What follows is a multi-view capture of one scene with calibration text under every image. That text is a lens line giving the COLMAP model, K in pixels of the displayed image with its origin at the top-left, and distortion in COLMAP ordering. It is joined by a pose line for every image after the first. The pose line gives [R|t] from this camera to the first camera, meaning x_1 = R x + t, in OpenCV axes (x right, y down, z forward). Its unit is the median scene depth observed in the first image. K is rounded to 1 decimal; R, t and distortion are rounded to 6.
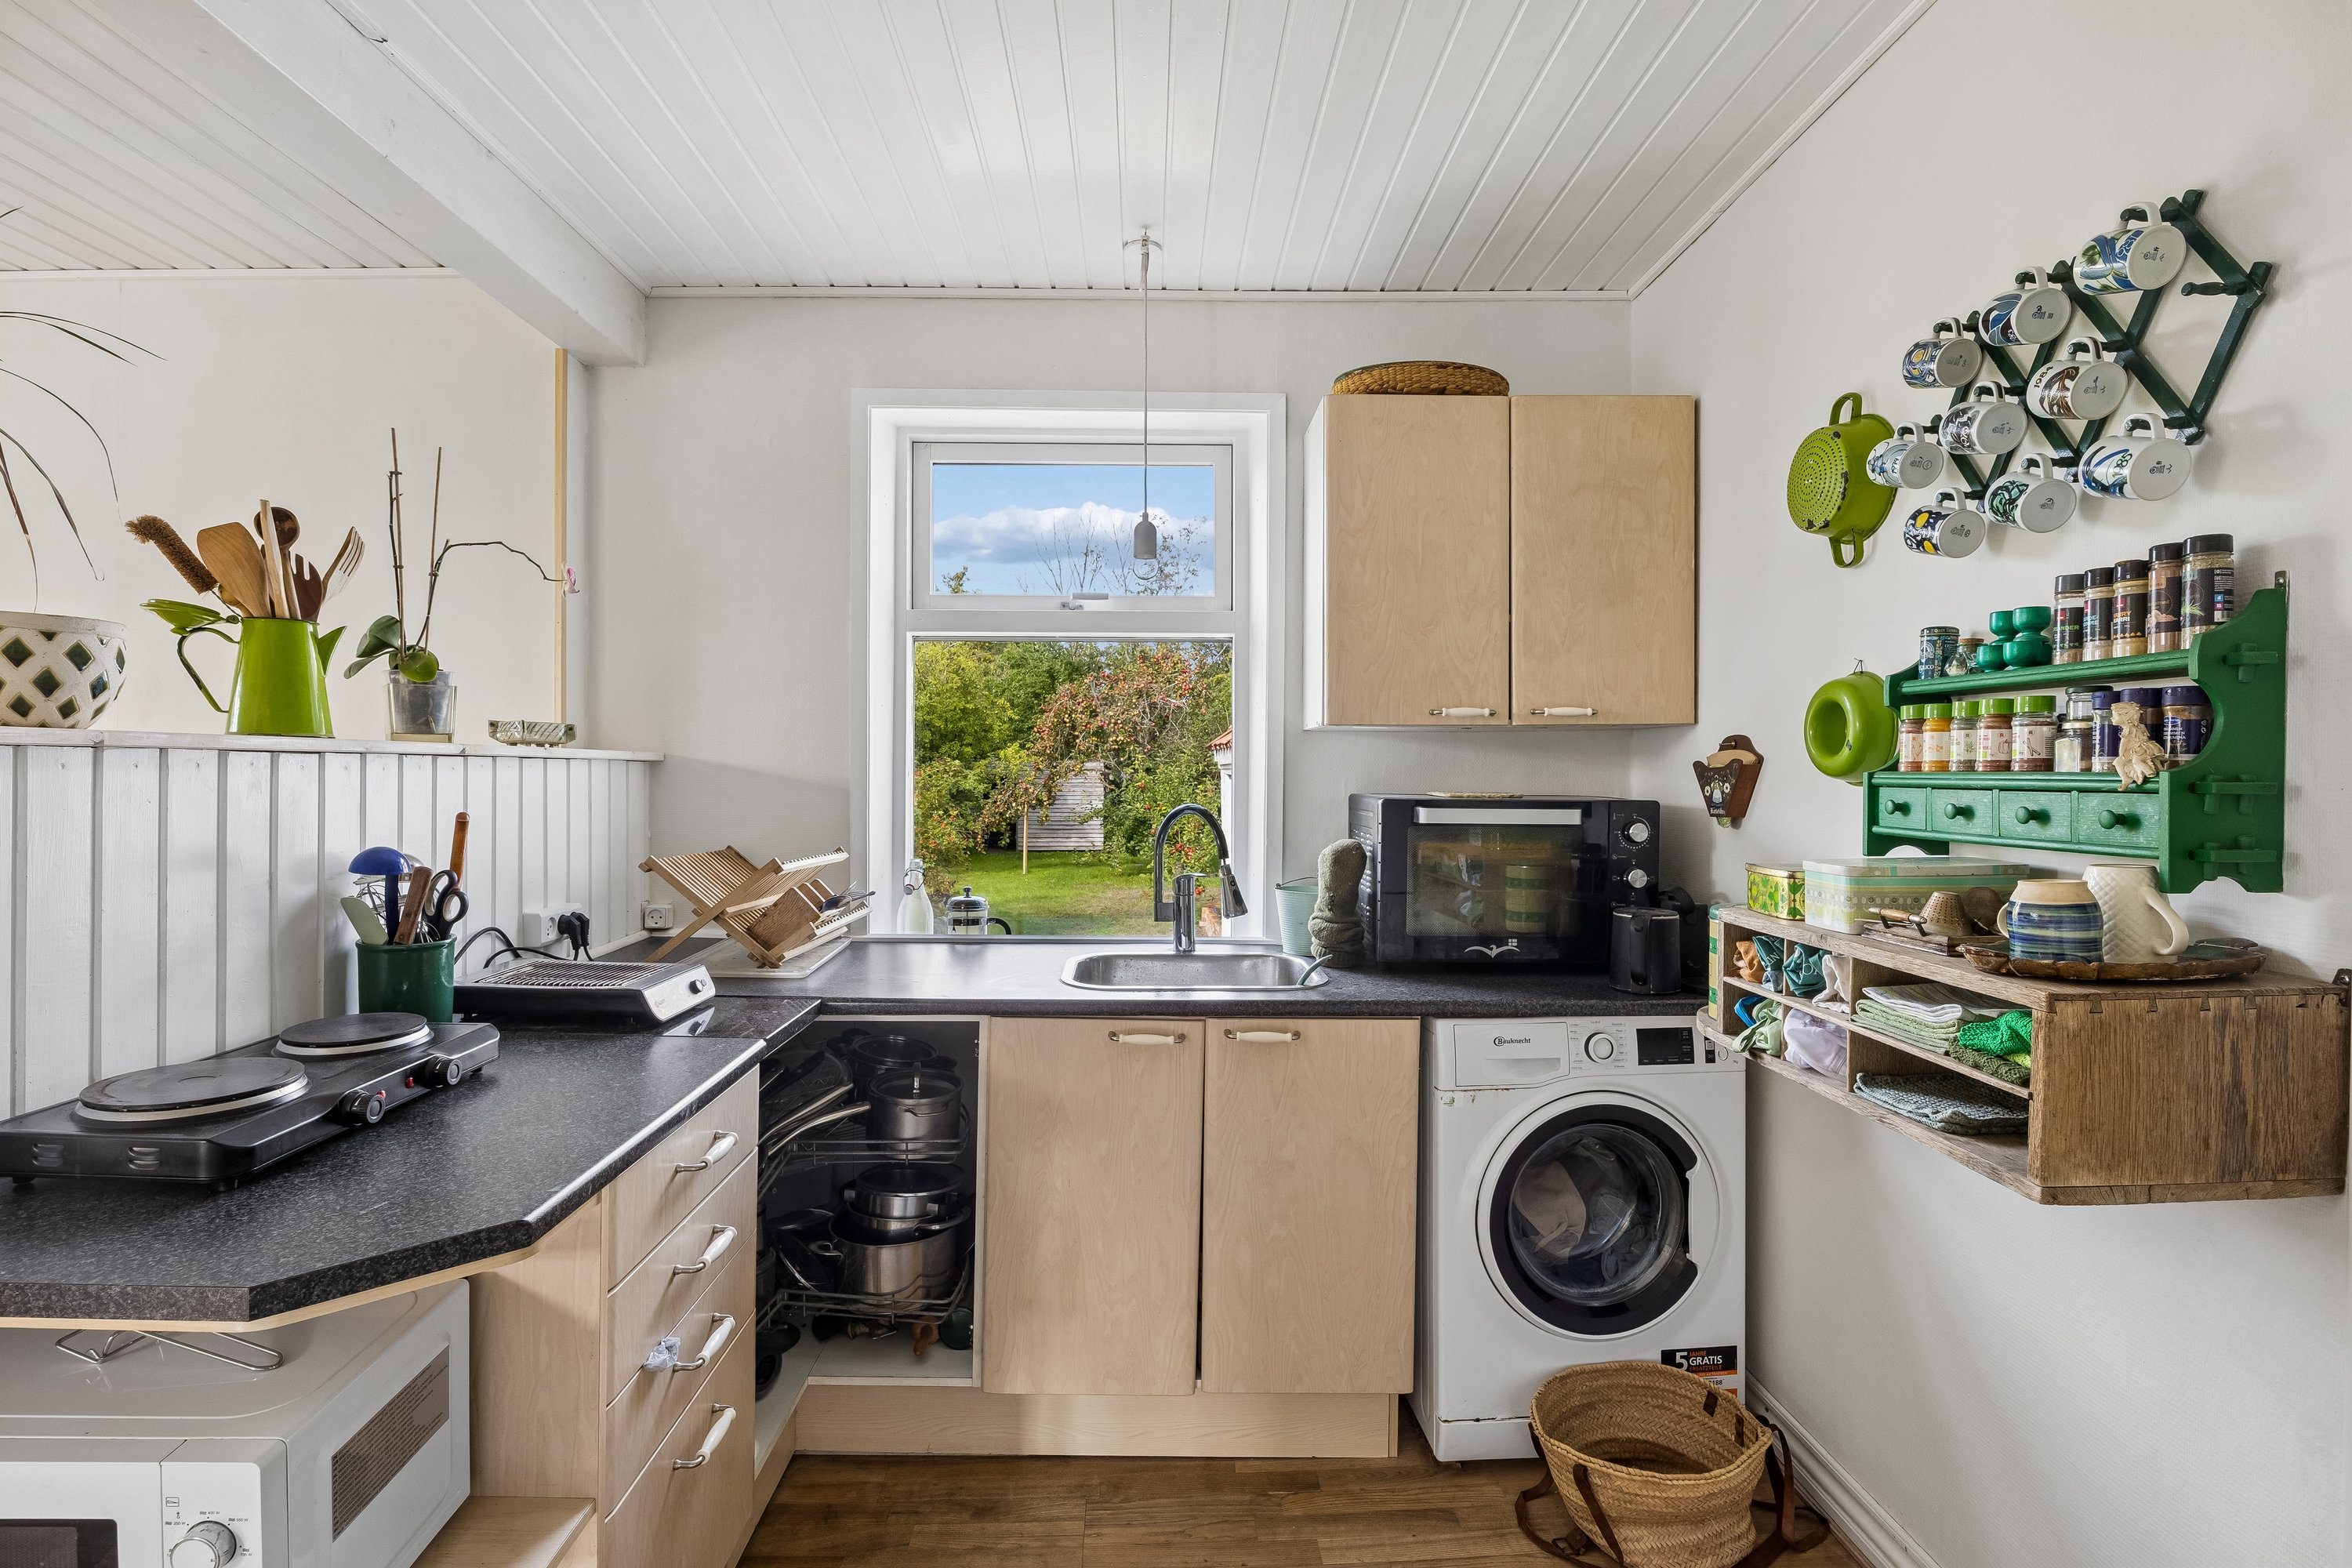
lens RADIAL K [[1112.6, 0, 1176.0], [0, 1112.6, 784.0], [0, 0, 1]] dist [-0.010465, 0.000106]
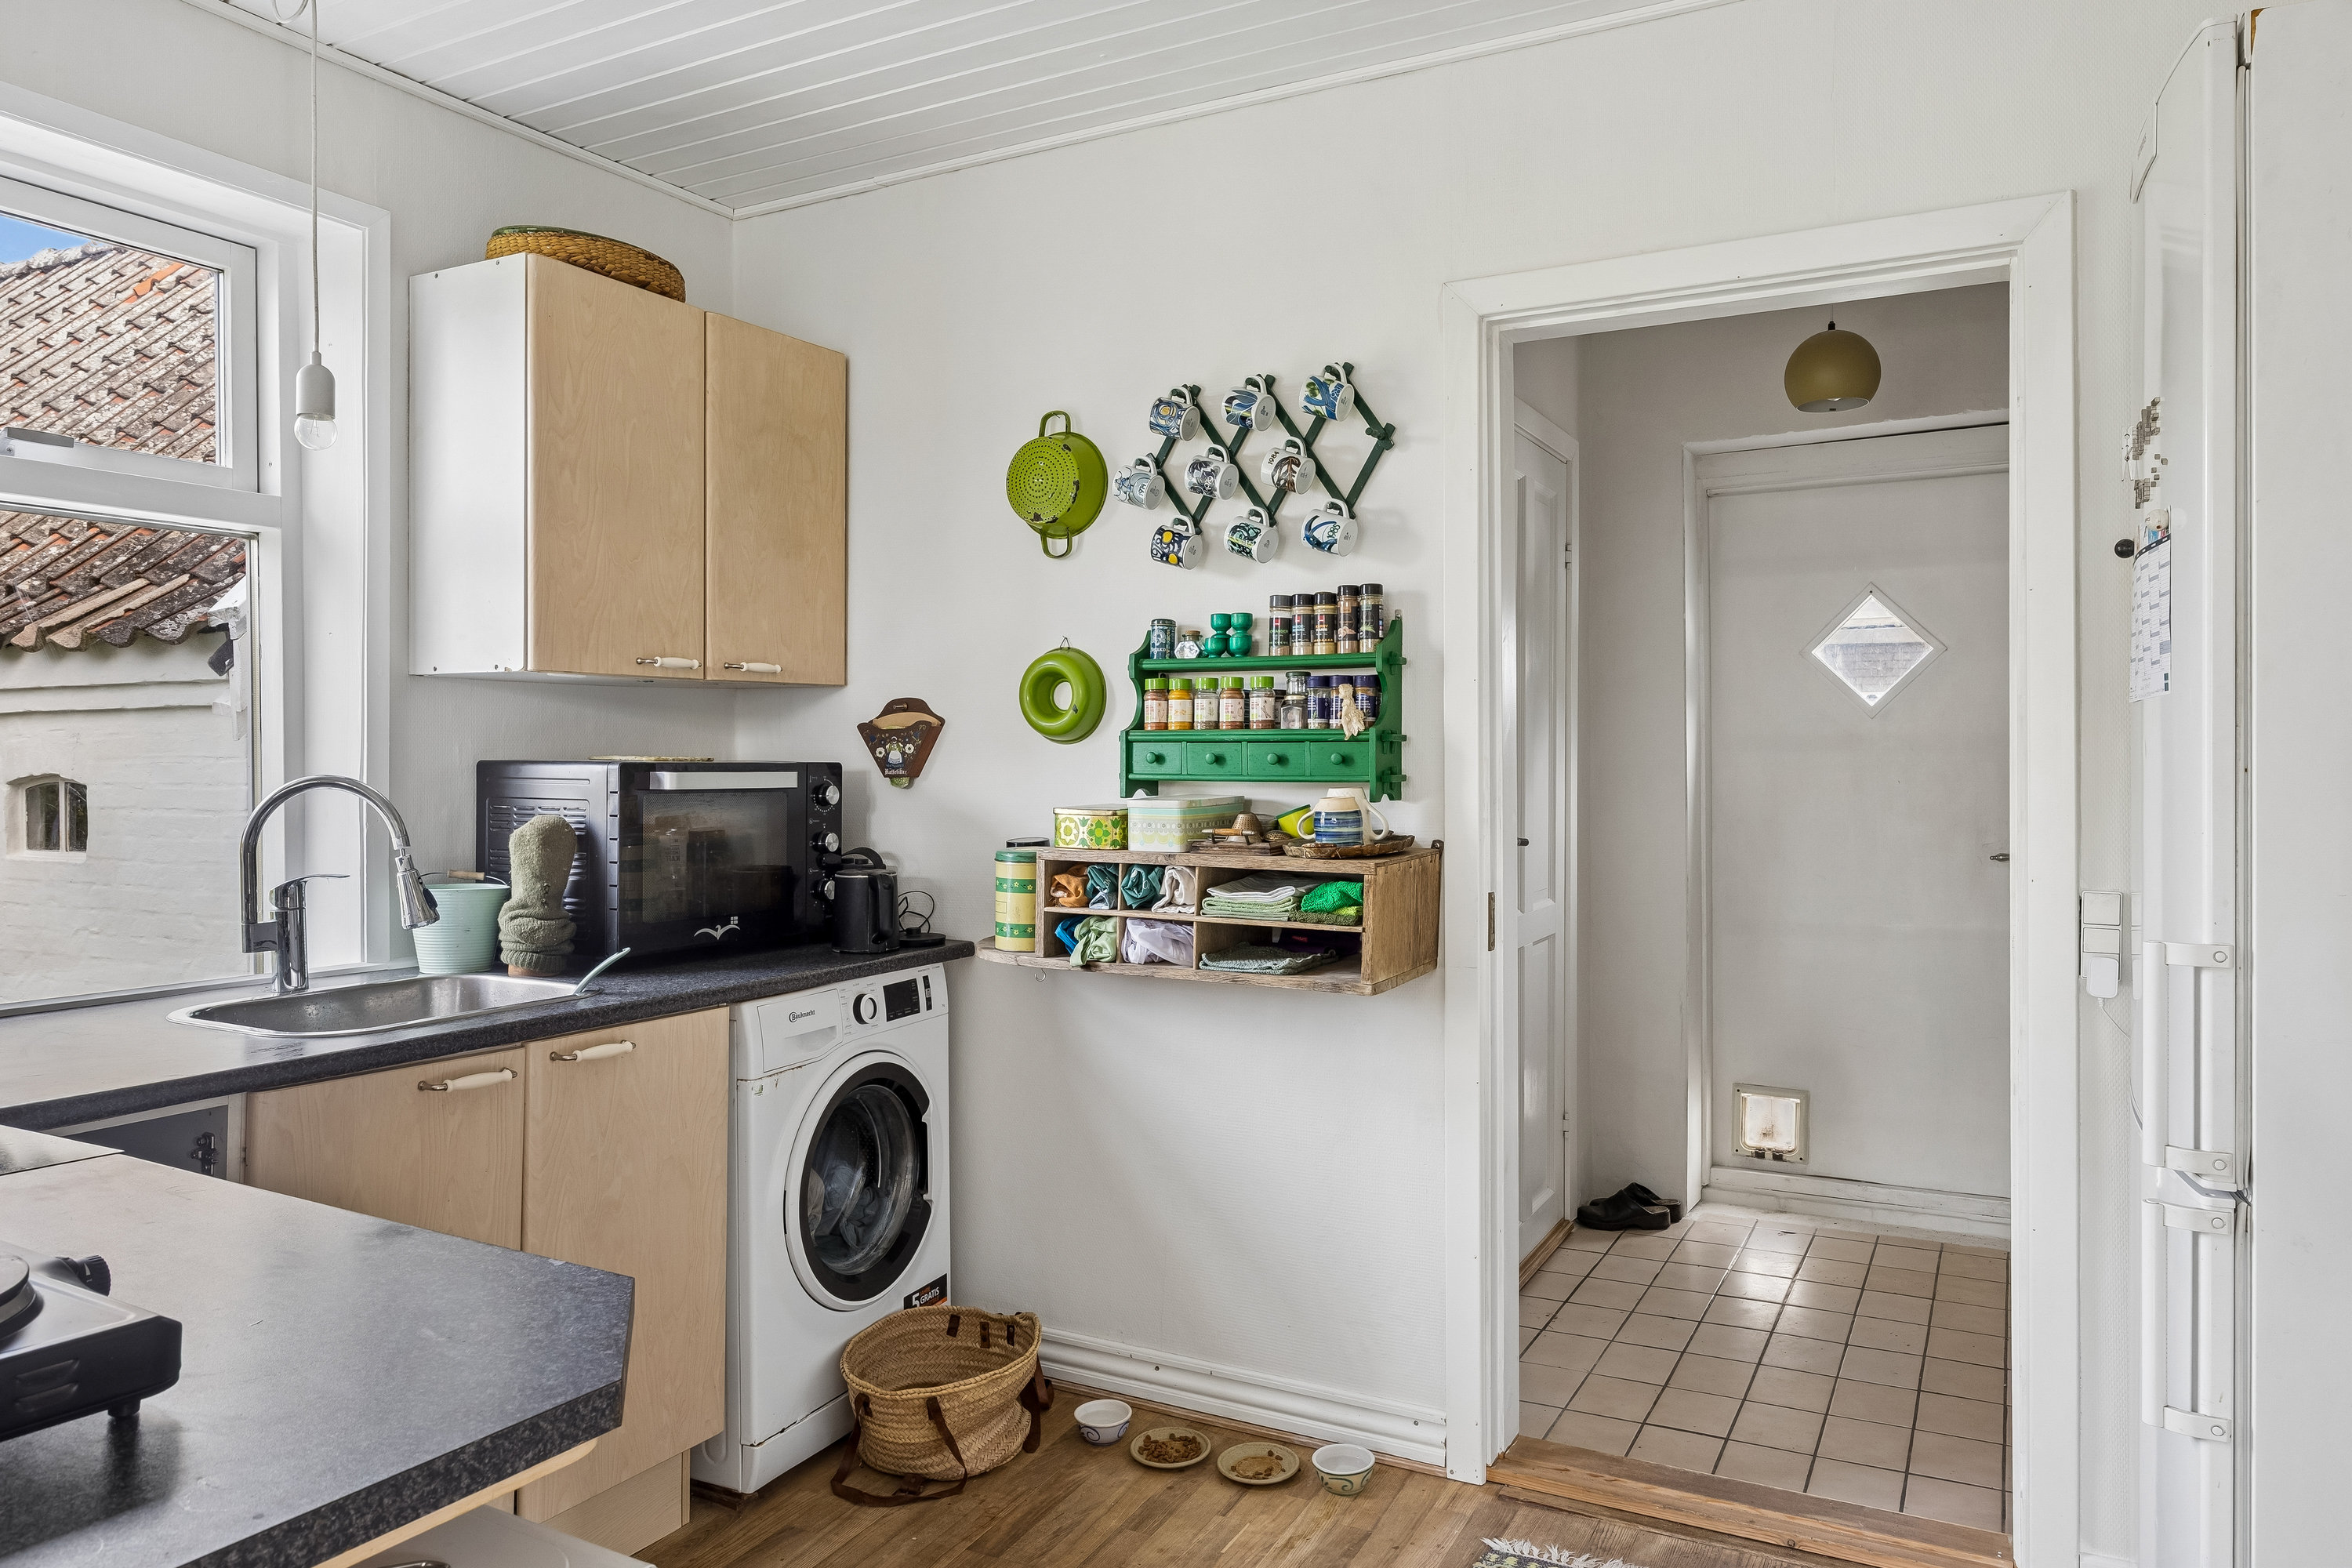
lens RADIAL K [[1559.8, 0, 1179.8], [0, 1559.8, 758.7], [0, 0, 1]] dist [-0.002792, -0.000663]
pose [[0.492952, -0.005112, 0.870041, -0.790731], [0.011993, 0.999928, -0.000920, 0.021152], [-0.869974, 0.010888, 0.492978, 0.073052]]
